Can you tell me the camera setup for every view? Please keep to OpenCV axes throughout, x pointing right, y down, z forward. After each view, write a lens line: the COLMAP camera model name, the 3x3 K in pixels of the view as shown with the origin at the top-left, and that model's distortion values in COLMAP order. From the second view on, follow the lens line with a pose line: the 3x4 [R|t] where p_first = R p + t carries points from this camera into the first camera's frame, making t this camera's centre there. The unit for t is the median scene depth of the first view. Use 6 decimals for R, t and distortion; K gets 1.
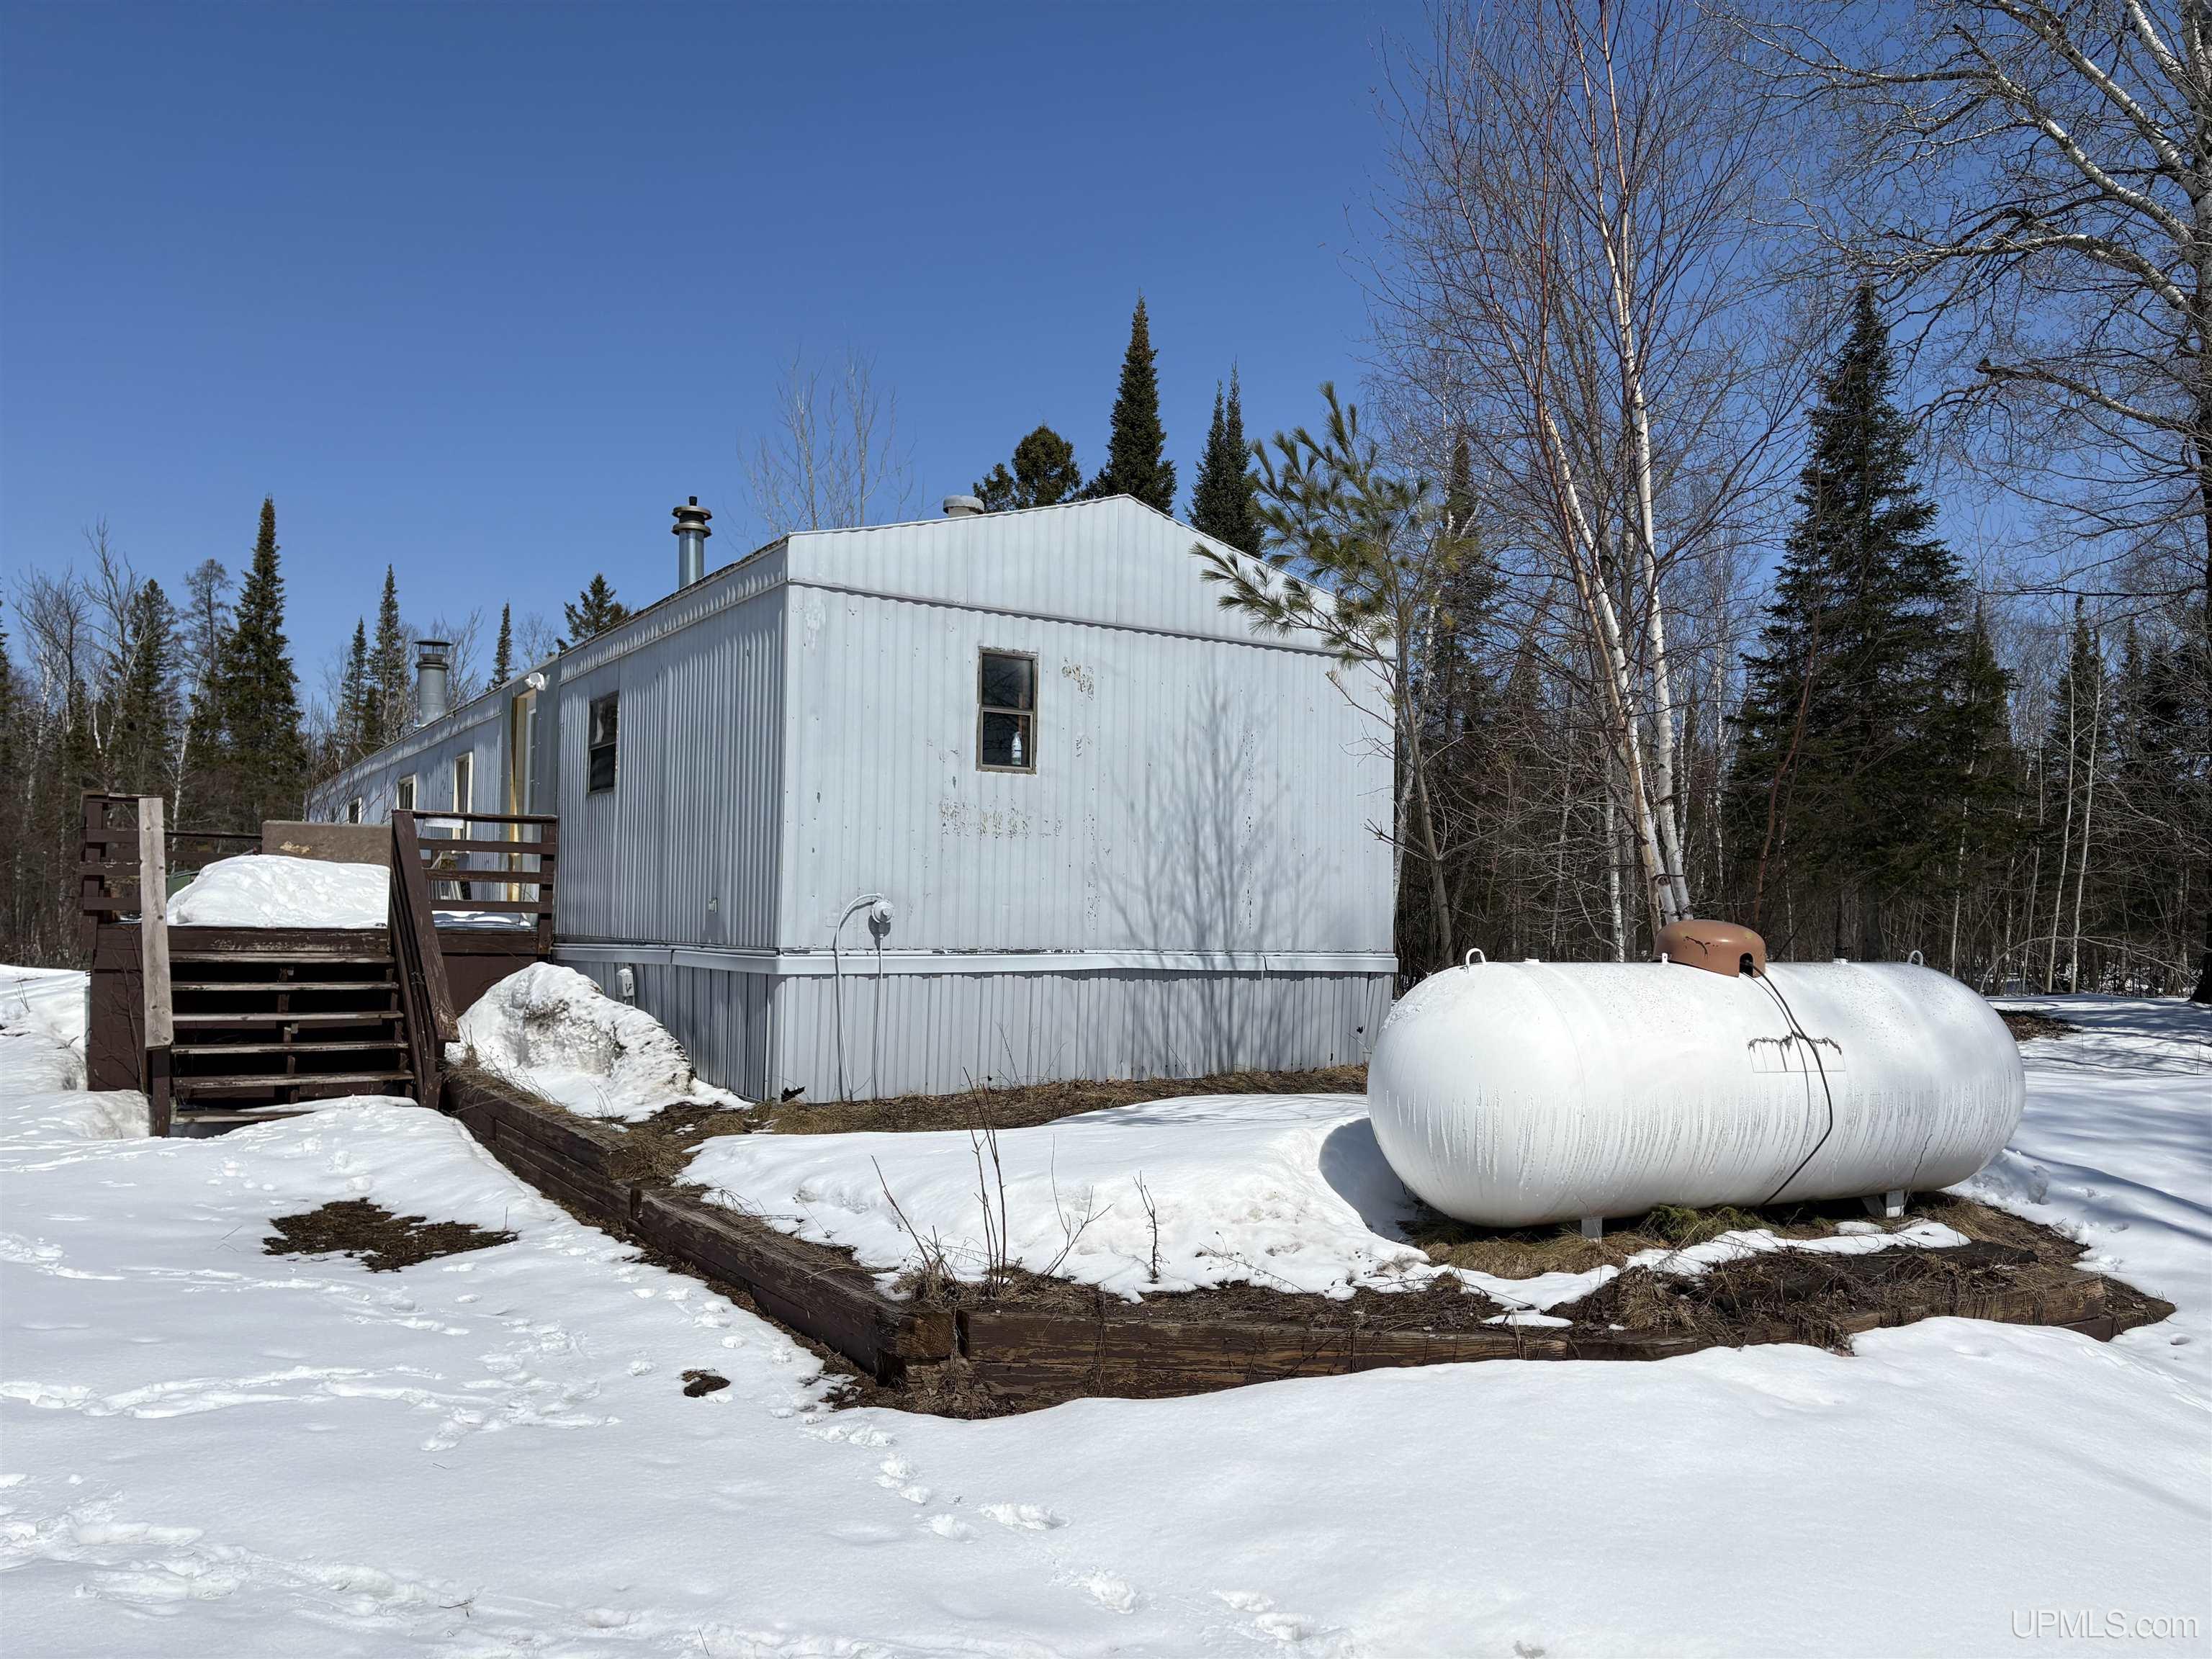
lens RADIAL K [[1651.2, 0, 1106.0], [0, 1651.2, 829.5], [0, 0, 1]] dist [0.032225, -0.001283]
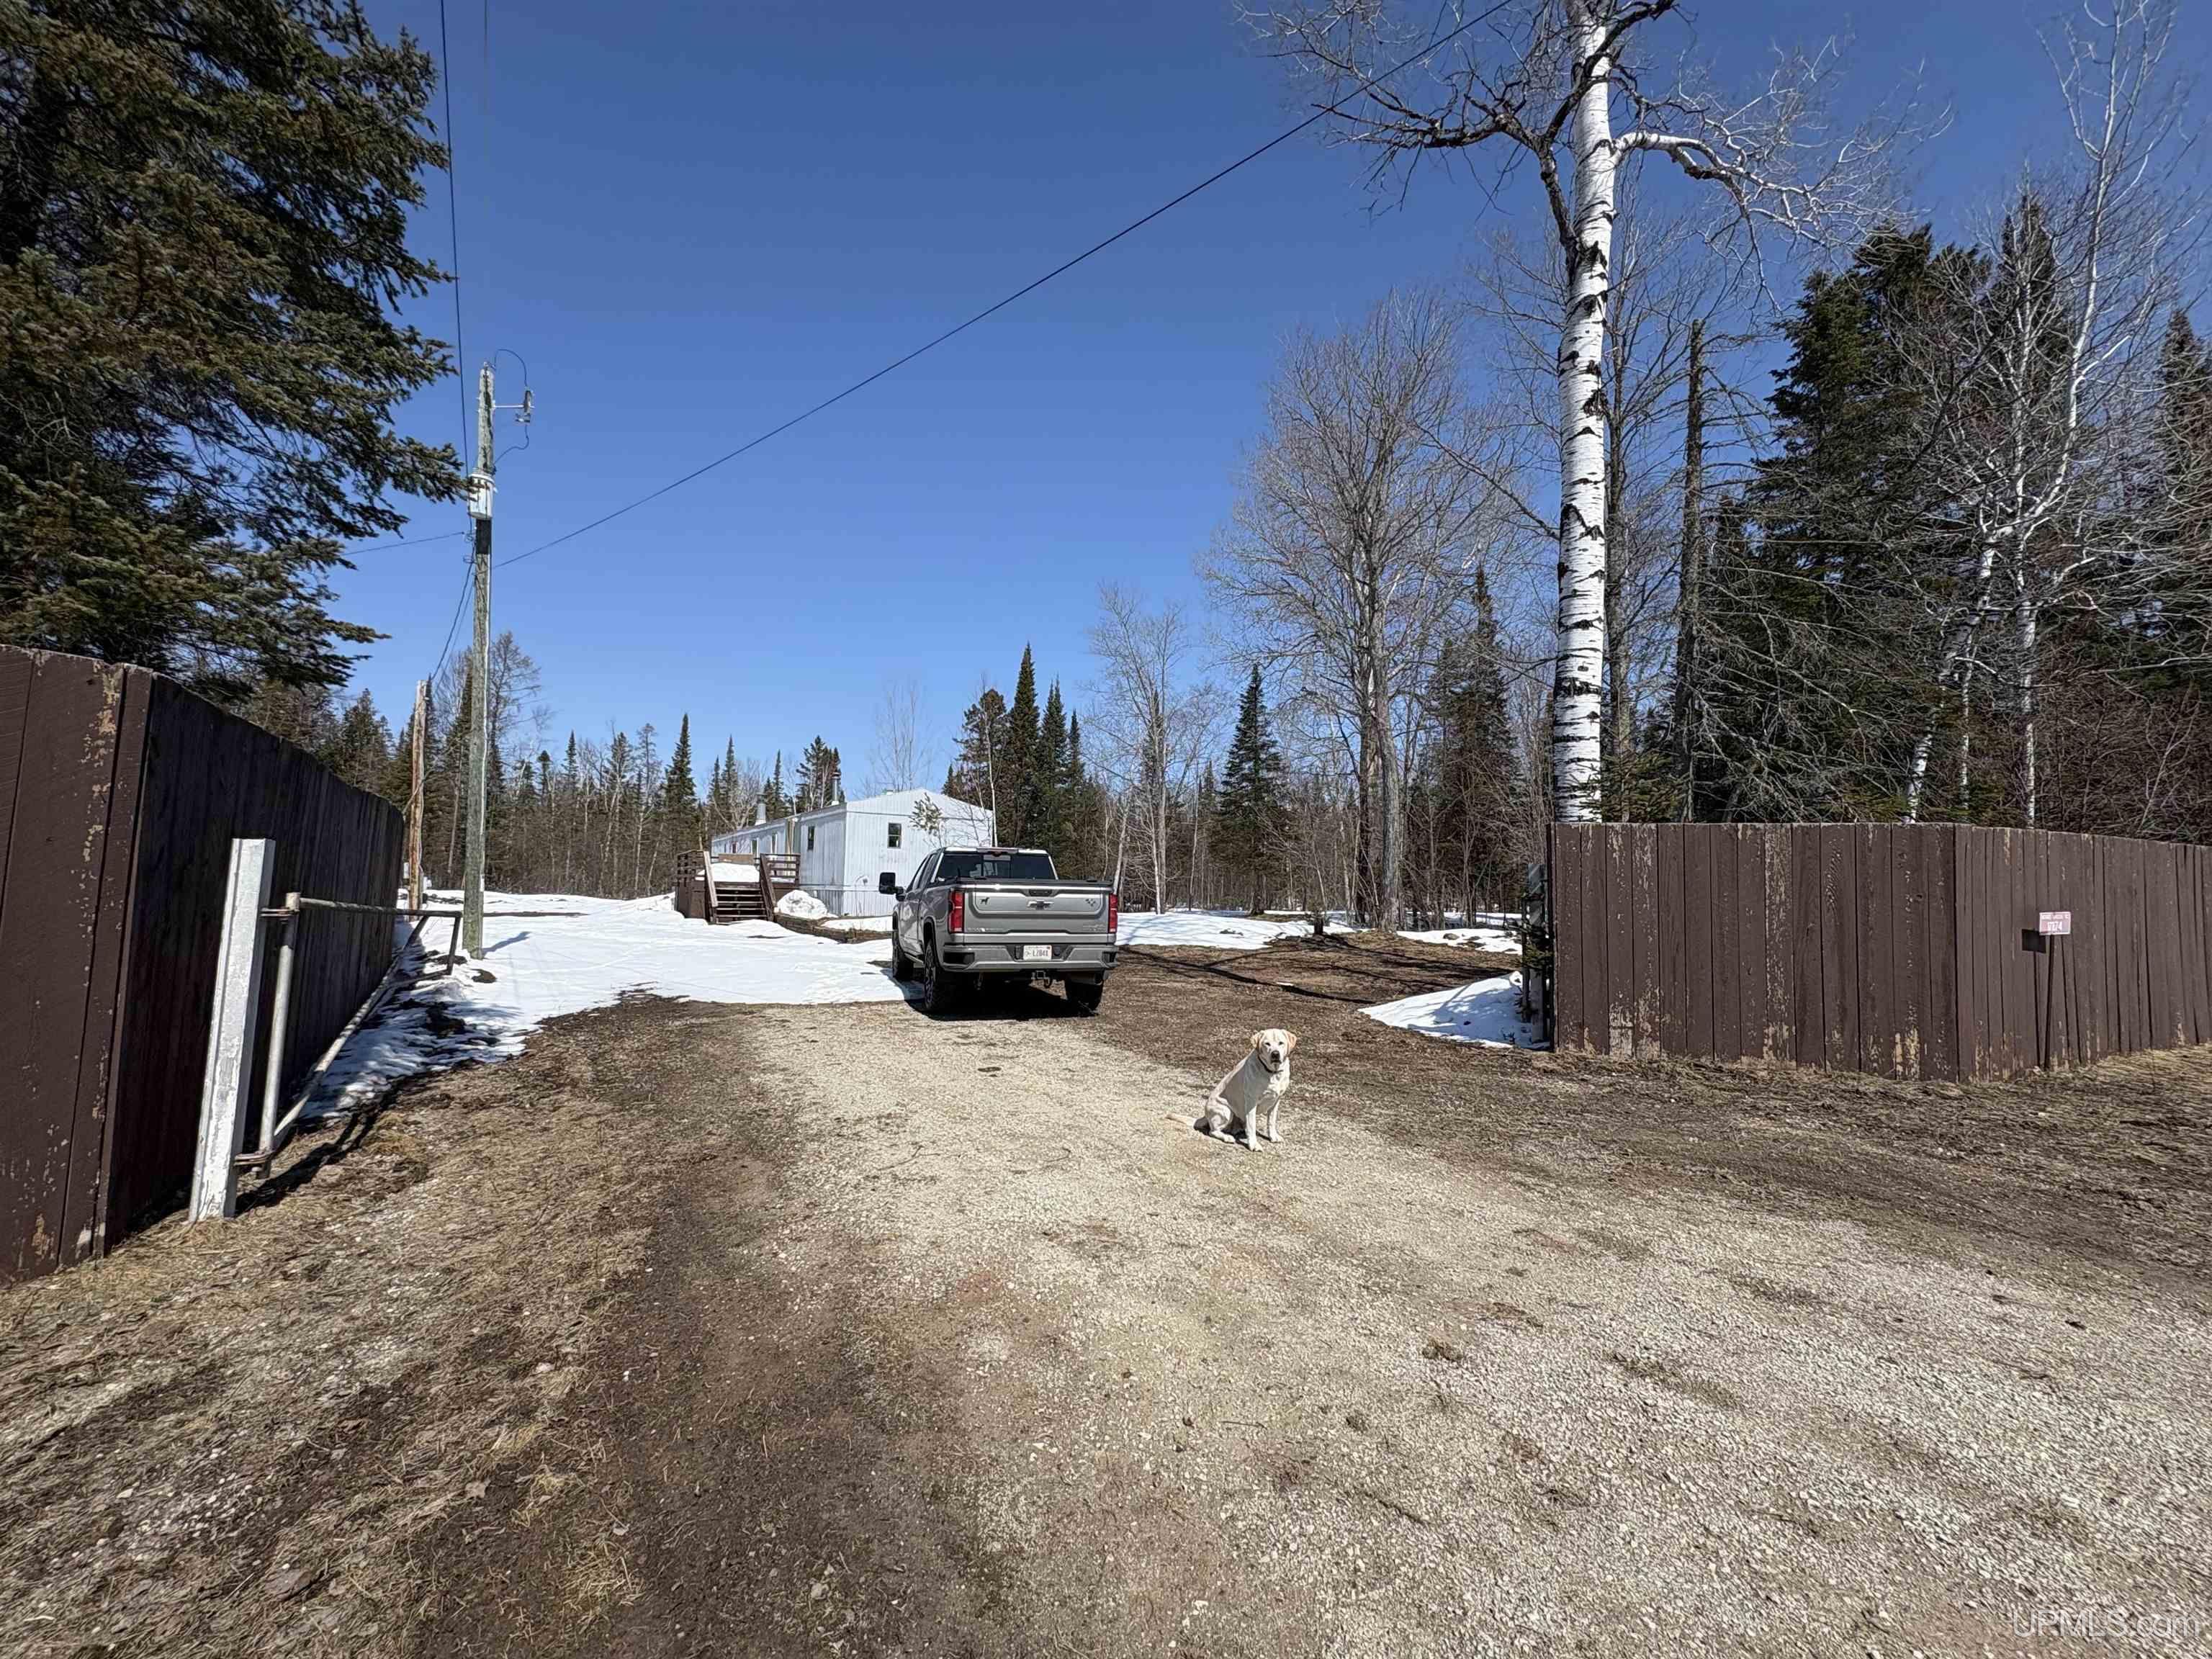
lens RADIAL K [[888.9, 0, 1106.0], [0, 888.9, 829.5], [0, 0, 1]] dist [-0.000950, -0.000018]
pose [[0.999925, 0.001707, 0.012149, 0.413102], [-0.001600, 0.999960, -0.008797, -0.054533], [-0.012164, 0.008777, 0.999888, -1.249614]]
